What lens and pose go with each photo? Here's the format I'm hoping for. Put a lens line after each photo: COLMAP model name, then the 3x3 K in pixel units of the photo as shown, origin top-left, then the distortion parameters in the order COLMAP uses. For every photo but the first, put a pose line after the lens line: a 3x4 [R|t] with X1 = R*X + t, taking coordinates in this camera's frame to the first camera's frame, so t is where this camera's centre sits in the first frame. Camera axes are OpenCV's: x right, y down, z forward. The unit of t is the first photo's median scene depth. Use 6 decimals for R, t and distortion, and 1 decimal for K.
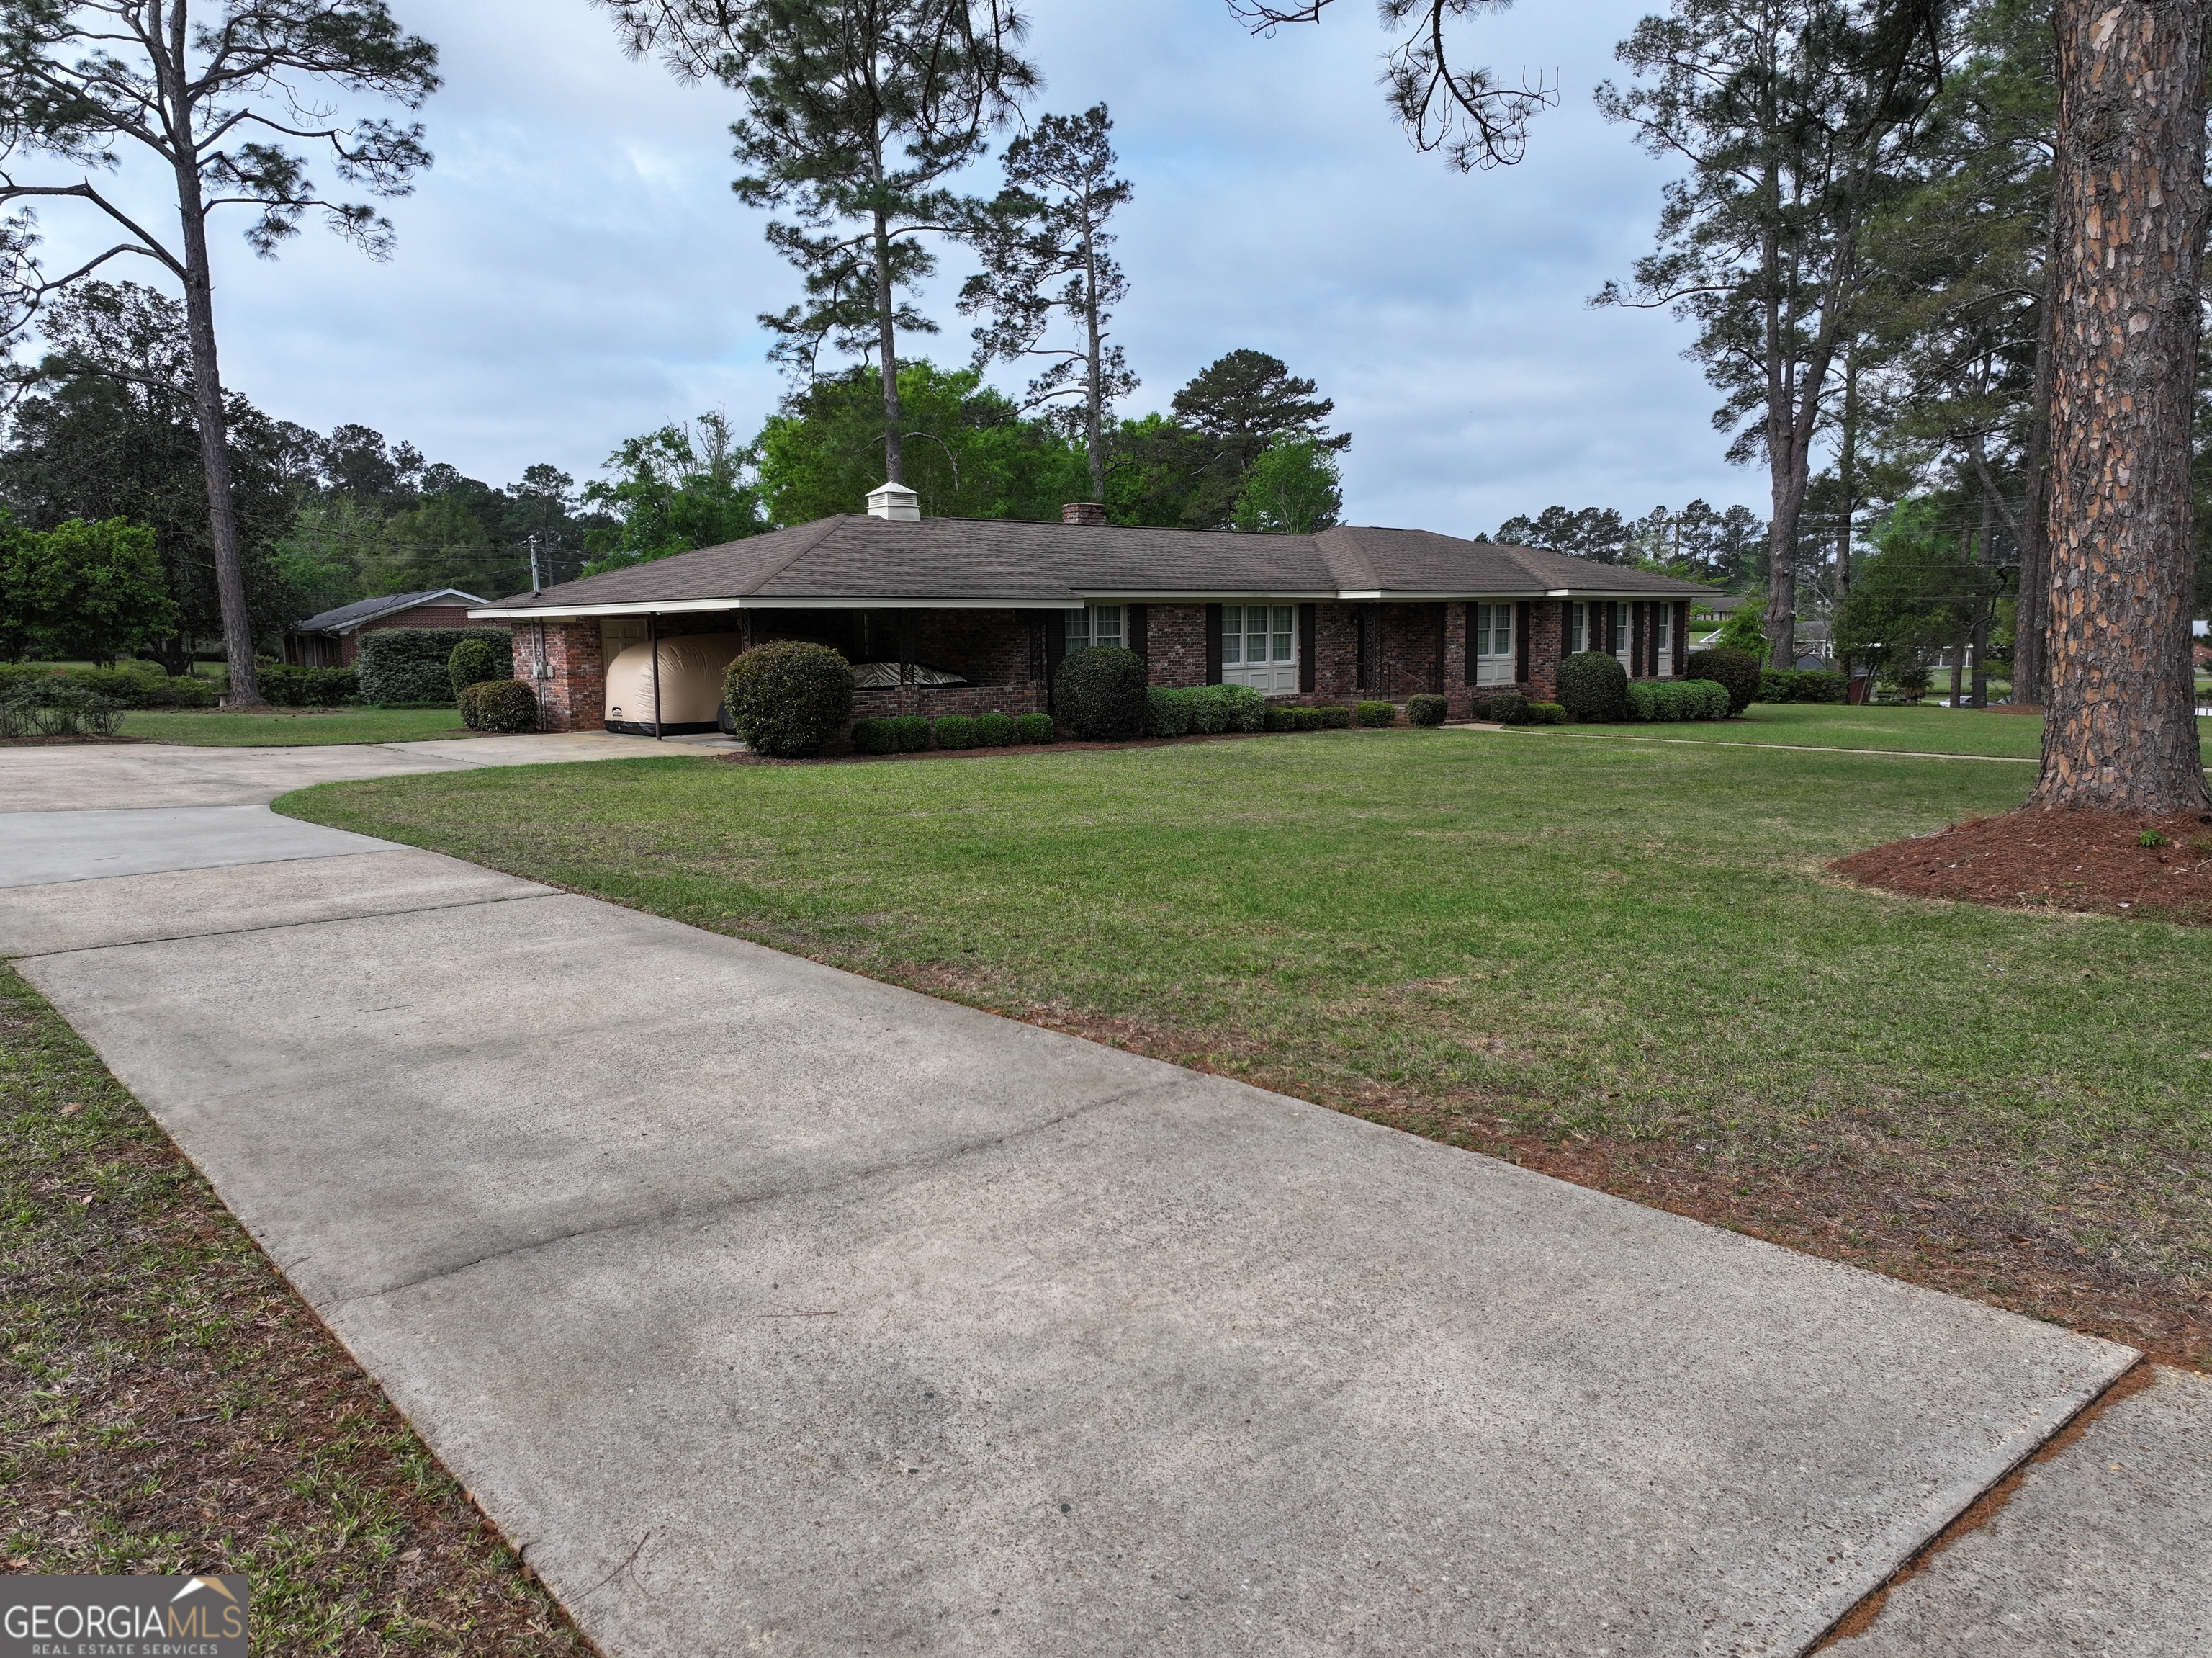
lens RADIAL K [[1554.2, 0, 1100.0], [0, 1554.2, 842.2], [0, 0, 1]] dist [-0.001864, 0.024874]
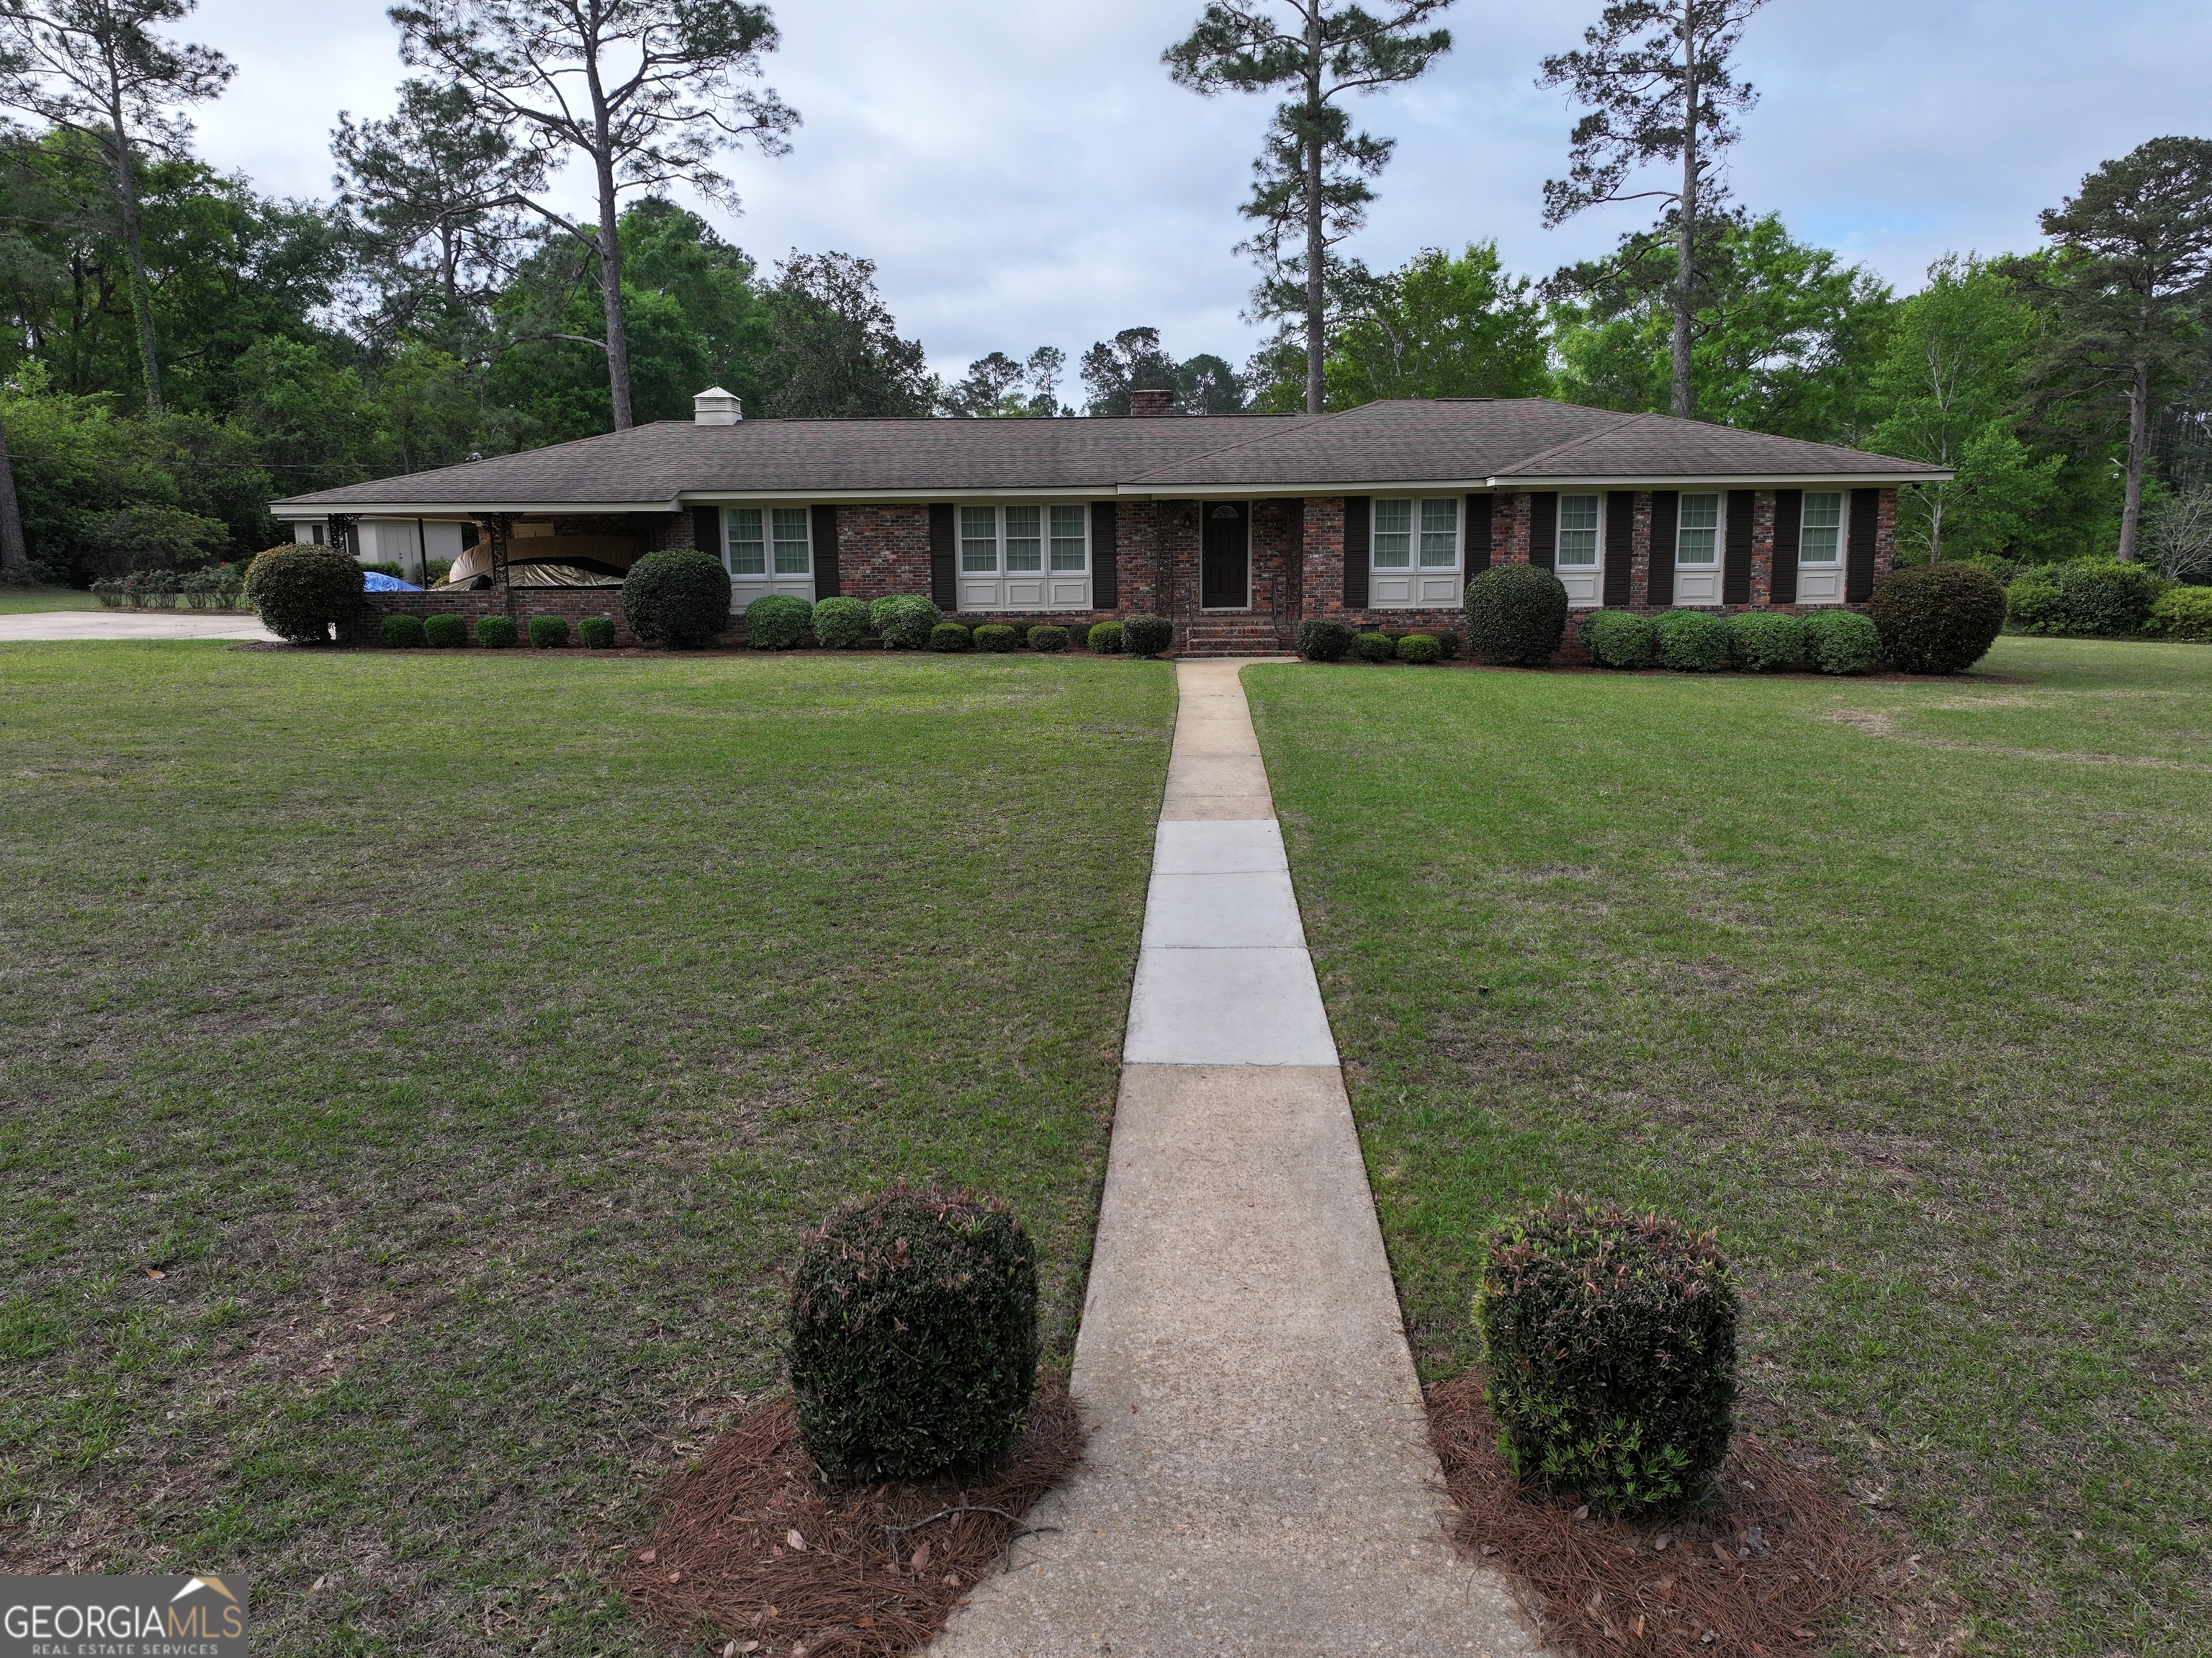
lens RADIAL K [[1554.2, 0, 1110.7], [0, 1554.2, 833.0], [0, 0, 1]] dist [-0.001864, 0.024874]
pose [[0.746629, 0.126445, -0.653114, 0.484421], [-0.089748, 0.991940, 0.089445, -0.035299], [0.659159, -0.008167, 0.751959, 0.253052]]
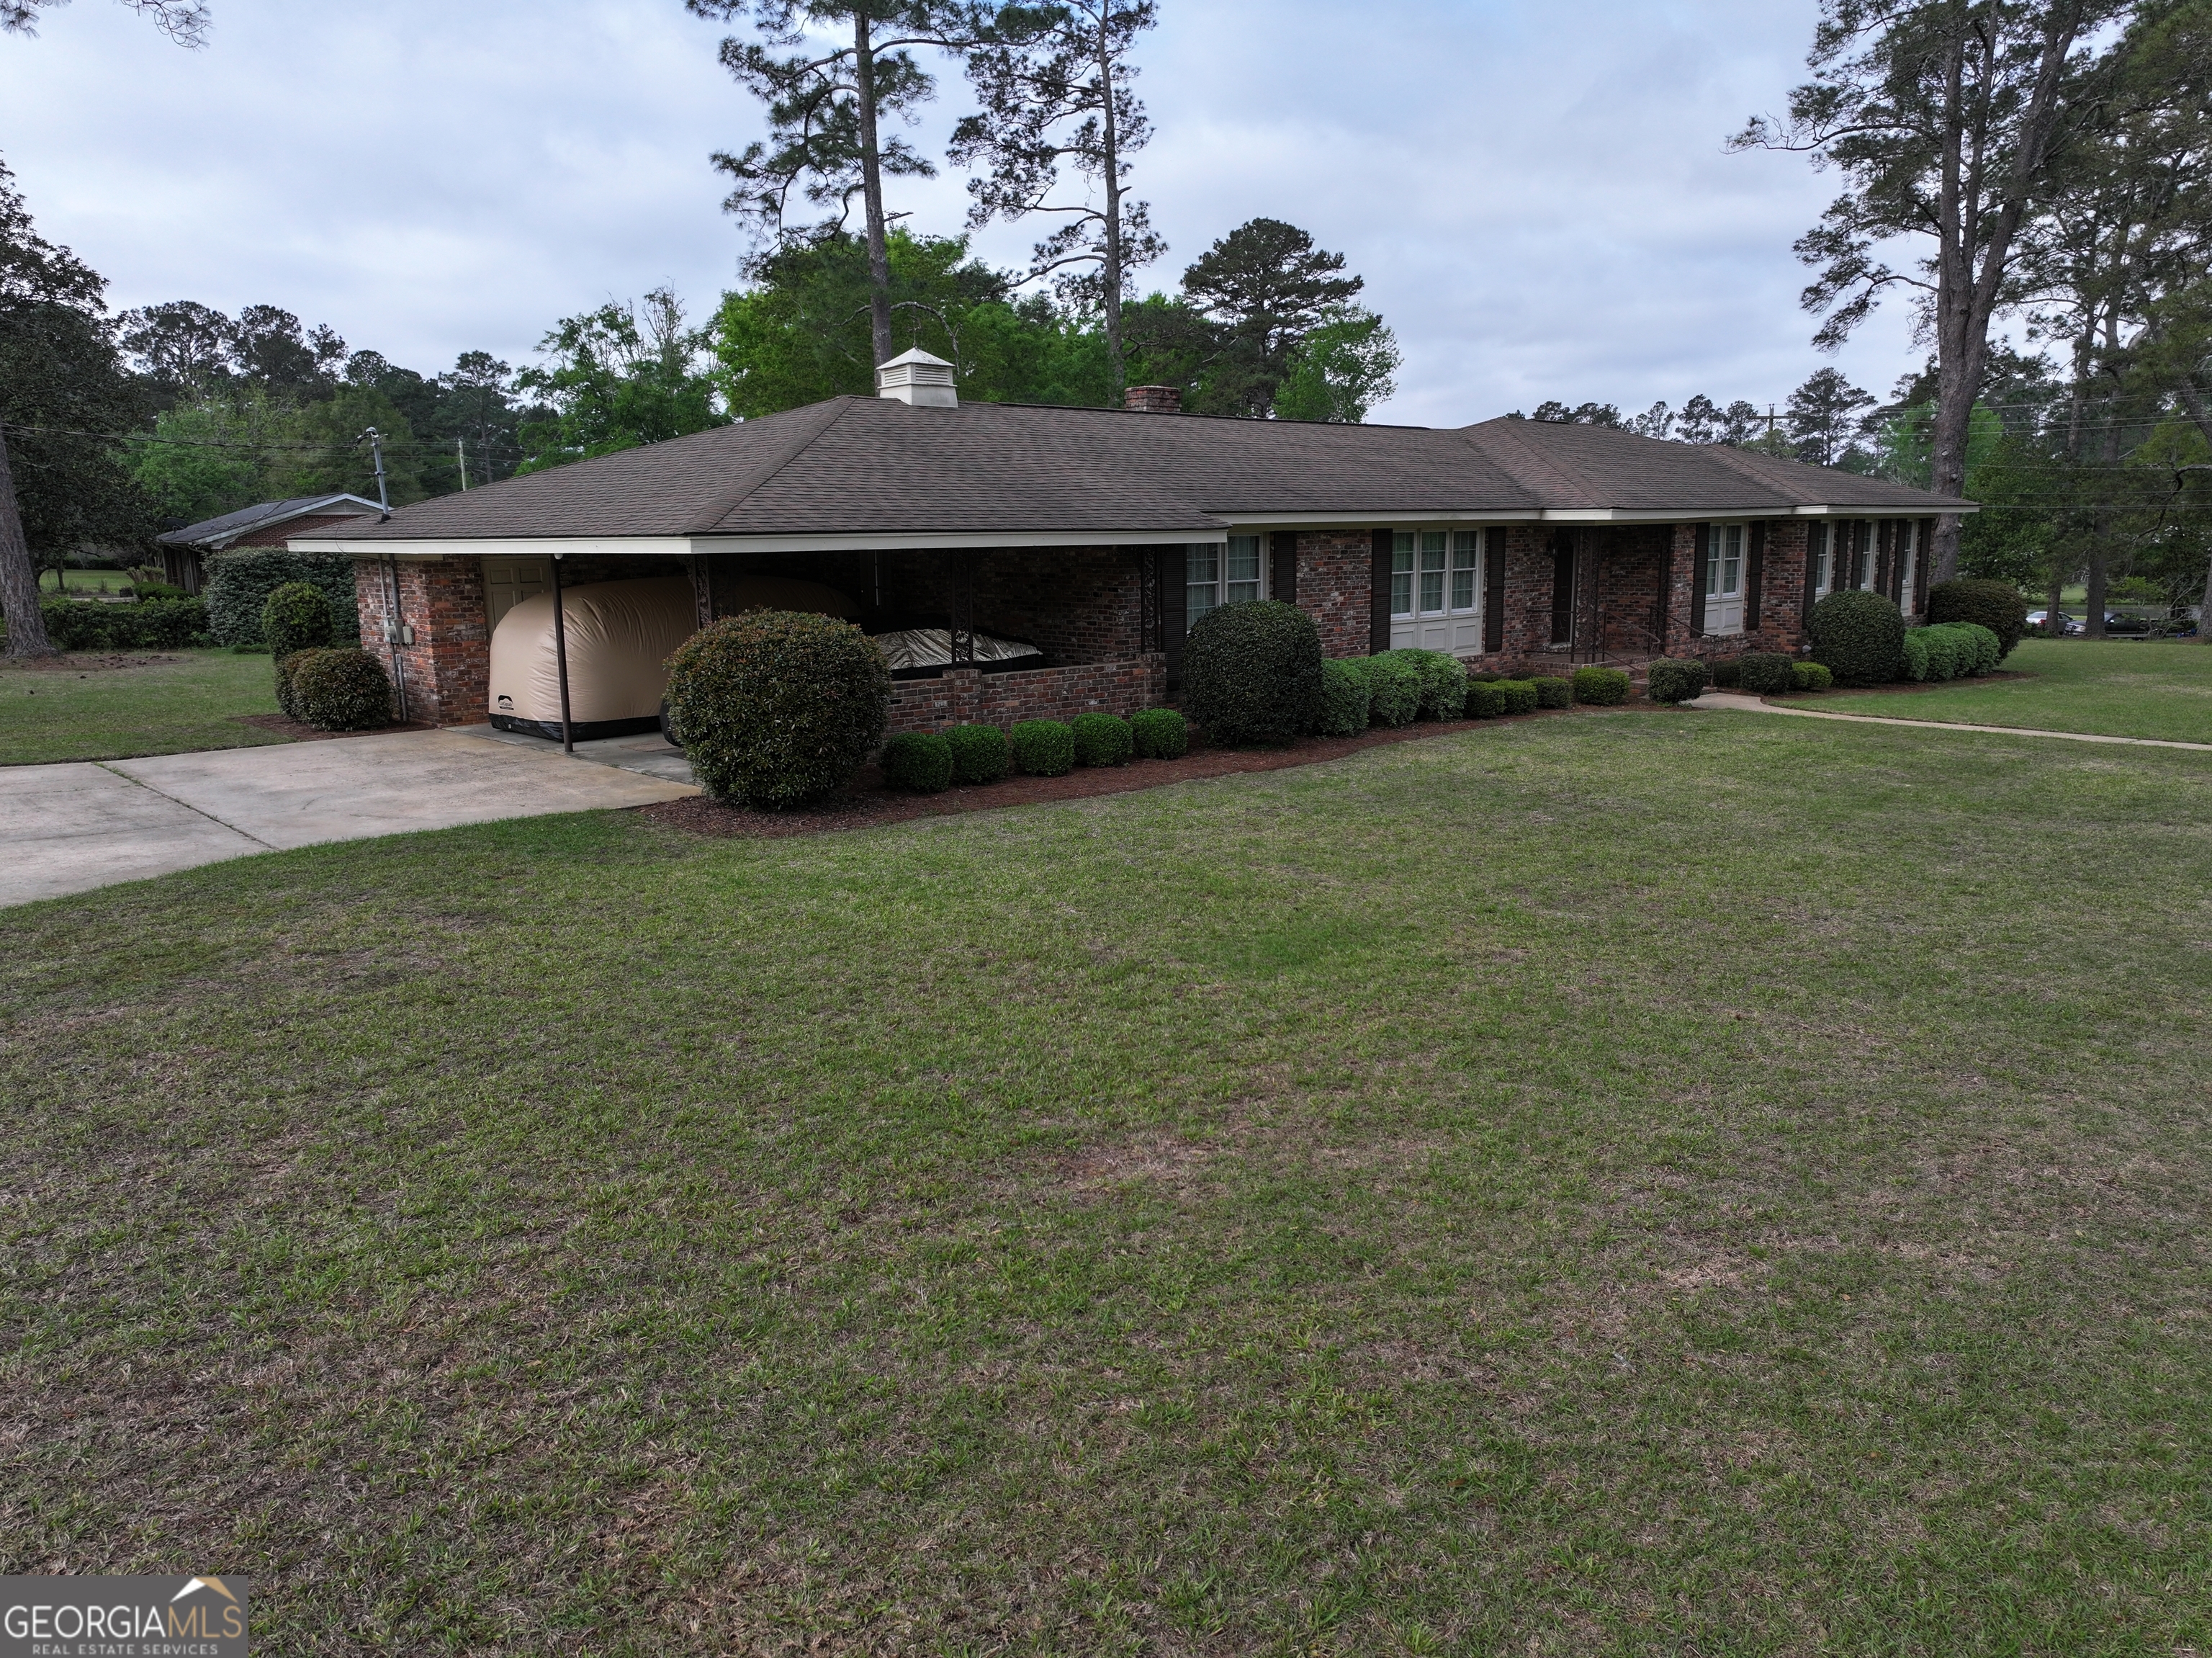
lens RADIAL K [[1554.2, 0, 1105.1], [0, 1554.2, 832.7], [0, 0, 1]] dist [-0.001864, 0.024874]
pose [[0.999647, -0.004632, 0.026146, -0.044466], [0.003115, 0.998326, 0.057750, -0.037989], [-0.026369, -0.057648, 0.997989, 0.196160]]
